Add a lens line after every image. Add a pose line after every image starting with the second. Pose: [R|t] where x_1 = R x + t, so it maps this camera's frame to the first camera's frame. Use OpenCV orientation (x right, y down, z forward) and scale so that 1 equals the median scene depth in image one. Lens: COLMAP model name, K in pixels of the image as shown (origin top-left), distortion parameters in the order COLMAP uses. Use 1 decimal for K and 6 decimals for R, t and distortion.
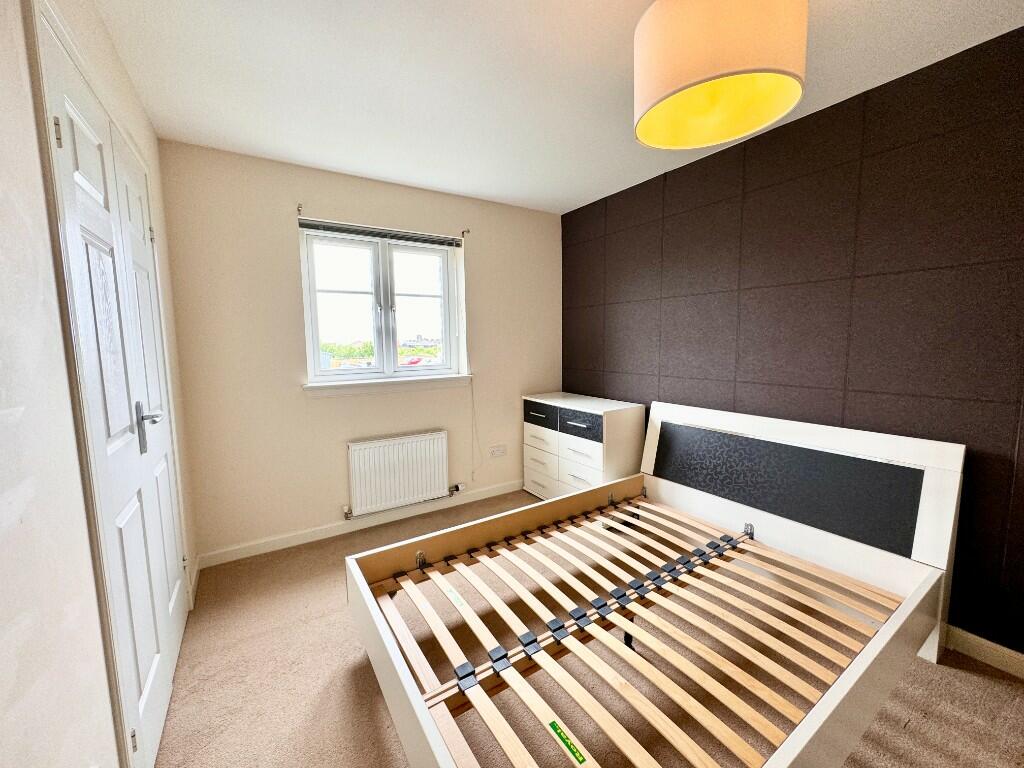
lens RADIAL K [[407.1, 0, 513.8], [0, 407.1, 385.4], [0, 0, 1]] dist [-0.001041, -0.000062]
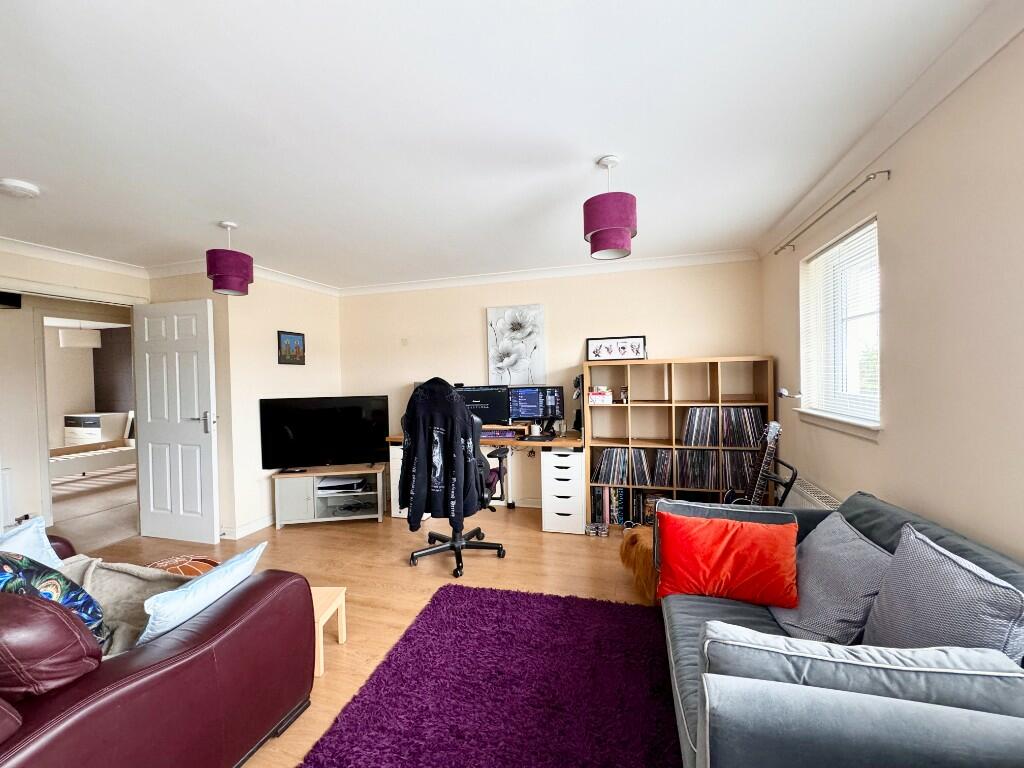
lens RADIAL K [[407.1, 0, 512.3], [0, 407.1, 381.7], [0, 0, 1]] dist [-0.001041, -0.000062]
pose [[0.751815, -0.014500, 0.659214, 0.442372], [0.082138, 0.994030, -0.071811, 0.228022], [-0.654238, 0.108135, 0.748518, -2.463983]]
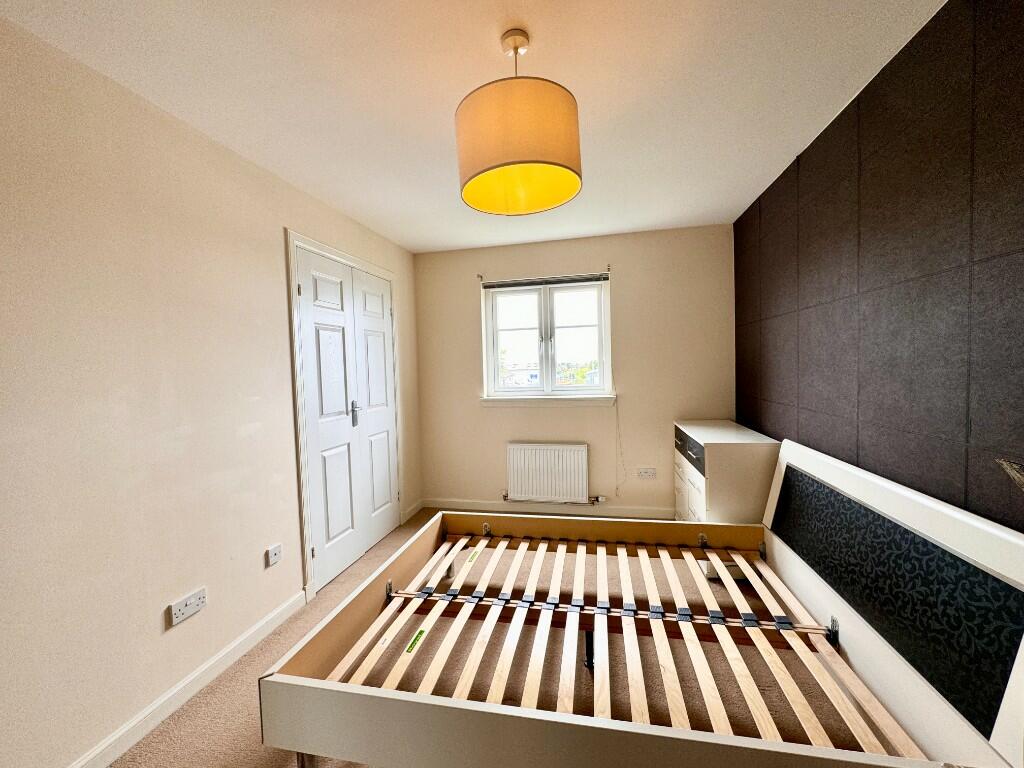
lens RADIAL K [[407.1, 0, 513.7], [0, 407.1, 383.5], [0, 0, 1]] dist [-0.001041, -0.000062]
pose [[0.714645, 0.022165, -0.699136, 0.489461], [-0.057449, 0.997981, -0.027085, -0.015440], [0.697124, 0.059521, 0.714476, 0.047725]]
